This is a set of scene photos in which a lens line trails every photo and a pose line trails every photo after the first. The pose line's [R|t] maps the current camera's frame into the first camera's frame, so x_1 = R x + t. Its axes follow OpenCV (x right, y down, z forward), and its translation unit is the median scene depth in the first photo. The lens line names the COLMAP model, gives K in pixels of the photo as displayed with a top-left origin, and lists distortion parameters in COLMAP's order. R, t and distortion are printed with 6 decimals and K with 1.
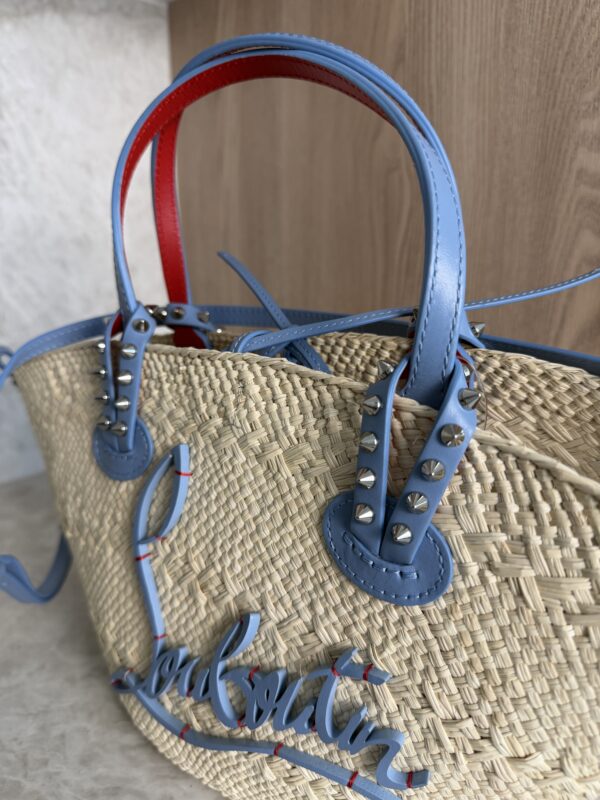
lens RADIAL K [[603.5, 0, 299.8], [0, 603.5, 398.8], [0, 0, 1]] dist [-0.035112, 0.001110]
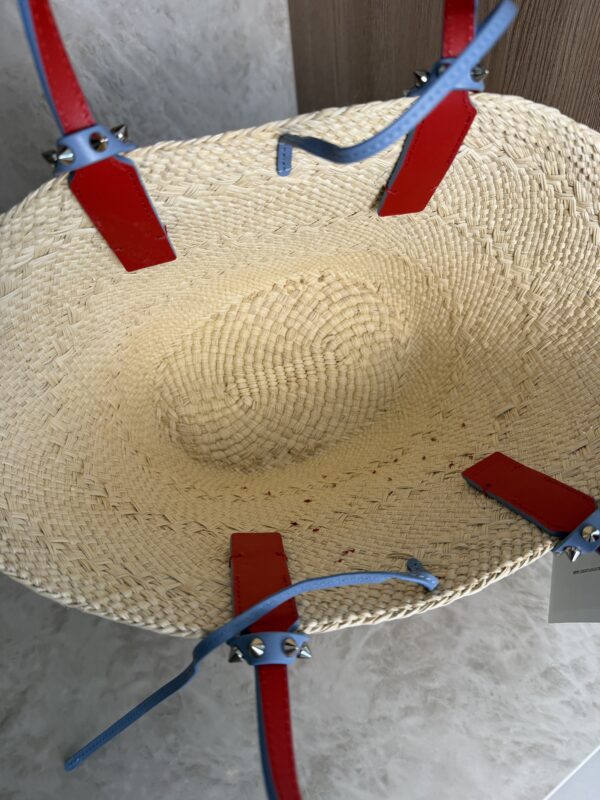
lens RADIAL K [[596.3, 0, 298.3], [0, 596.3, 402.1], [0, 0, 1]] dist [-0.022713, 0.003436]
pose [[0.980283, 0.081892, -0.179828, 0.057768], [0.030975, 0.835138, 0.549168, -0.292235], [0.195154, -0.543910, 0.816135, -0.132489]]
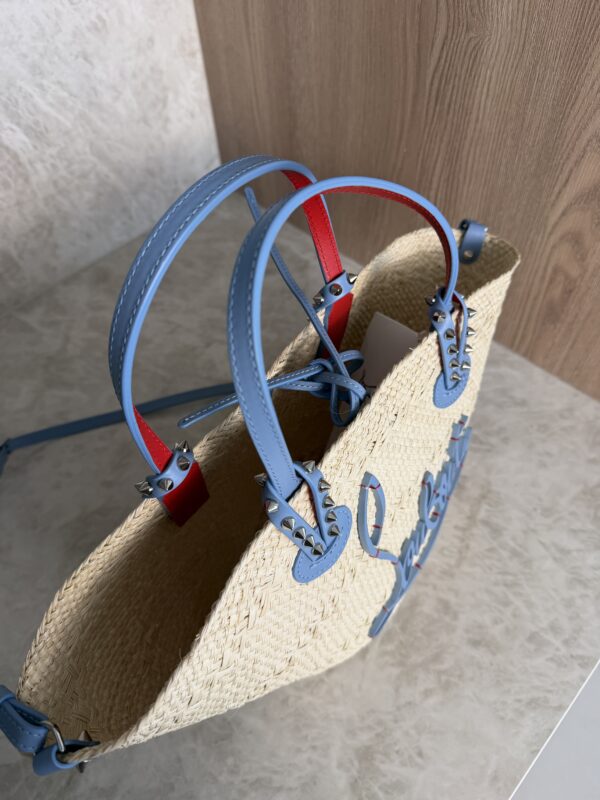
lens RADIAL K [[598.9, 0, 298.4], [0, 598.9, 398.1], [0, 0, 1]] dist [-0.023034, -0.002023]
pose [[0.998598, -0.047794, -0.022736, -0.069926], [0.051964, 0.803861, 0.592543, -0.451972], [-0.010043, -0.592894, 0.805218, -0.160416]]
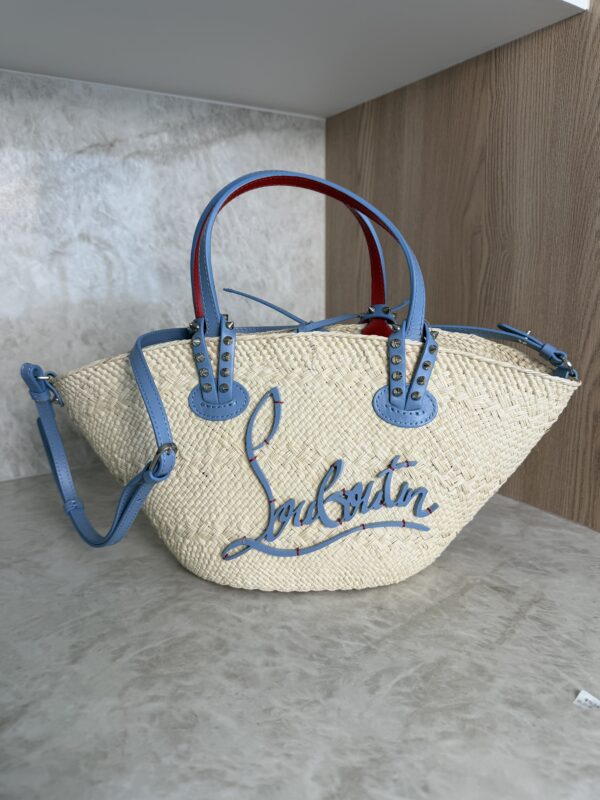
lens RADIAL K [[585.6, 0, 301.1], [0, 585.6, 398.1], [0, 0, 1]] dist [-0.011395, -0.003315]
pose [[0.977456, 0.038843, -0.207536, 0.051763], [-0.055059, 0.995816, -0.072935, 0.152463], [0.203835, 0.082718, 0.975505, -0.459363]]
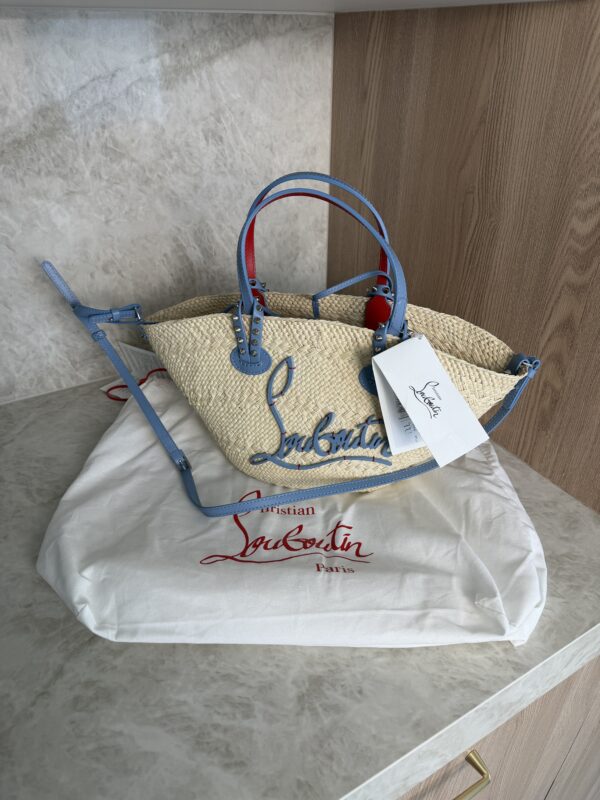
lens RADIAL K [[581.7, 0, 299.3], [0, 581.7, 395.4], [0, 0, 1]] dist [-0.004775, -0.004812]
pose [[0.971204, 0.131658, -0.198568, 0.101412], [-0.073396, 0.958246, 0.276367, -0.279387], [0.226663, -0.253834, 0.940315, -0.650713]]
